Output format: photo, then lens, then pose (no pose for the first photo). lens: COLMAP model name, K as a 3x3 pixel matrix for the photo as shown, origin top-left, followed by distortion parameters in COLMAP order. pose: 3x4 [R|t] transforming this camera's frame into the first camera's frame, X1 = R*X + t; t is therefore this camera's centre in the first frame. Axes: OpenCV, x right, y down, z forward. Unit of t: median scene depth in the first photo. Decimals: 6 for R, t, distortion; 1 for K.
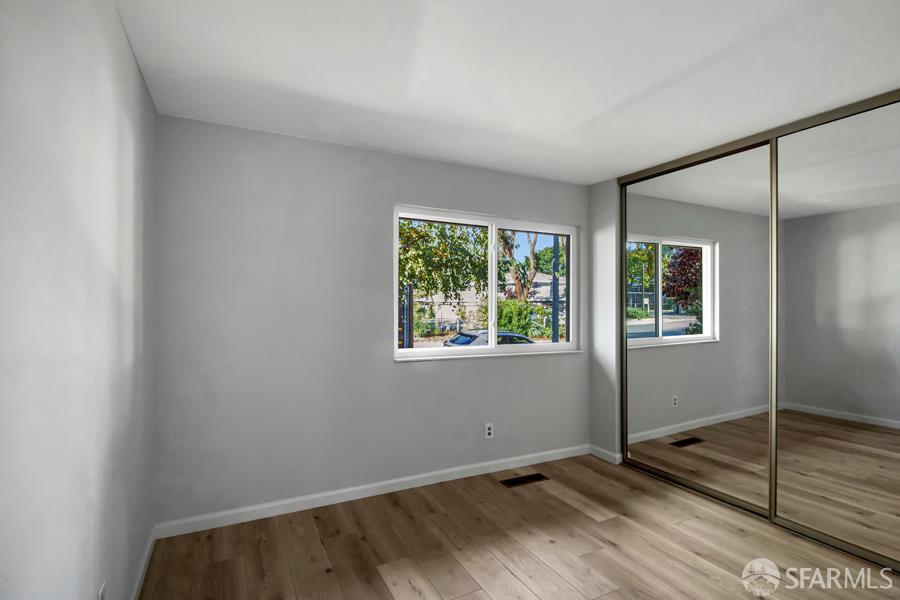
lens RADIAL K [[456.9, 0, 453.4], [0, 456.9, 300.4], [0, 0, 1]] dist [-0.012869, -0.007834]
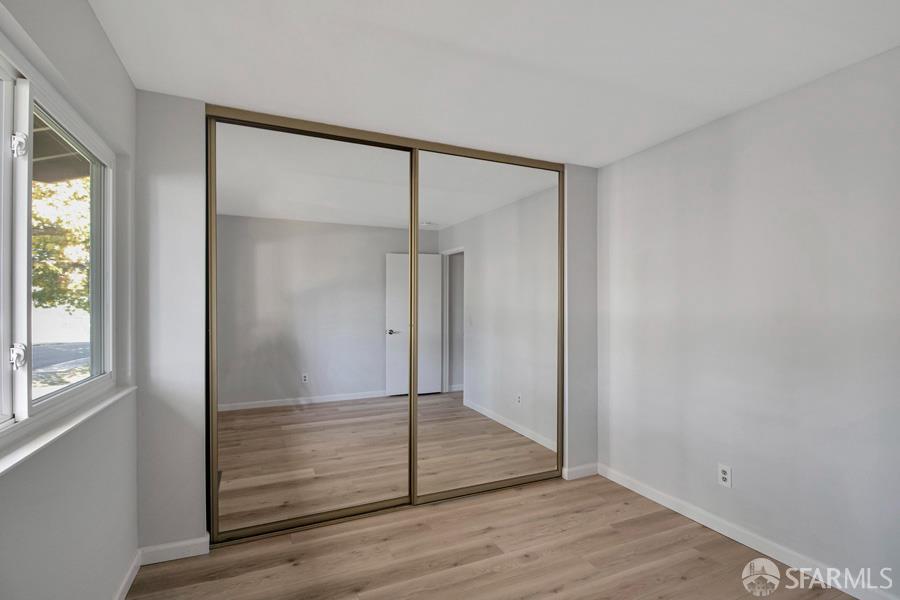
lens RADIAL K [[456.9, 0, 453.3], [0, 456.9, 299.7], [0, 0, 1]] dist [-0.012869, -0.007834]
pose [[-0.000196, -0.008686, 0.999962, -0.319202], [-0.017934, 0.999801, 0.008681, -0.009509], [-0.999839, -0.017932, -0.000352, 0.764592]]
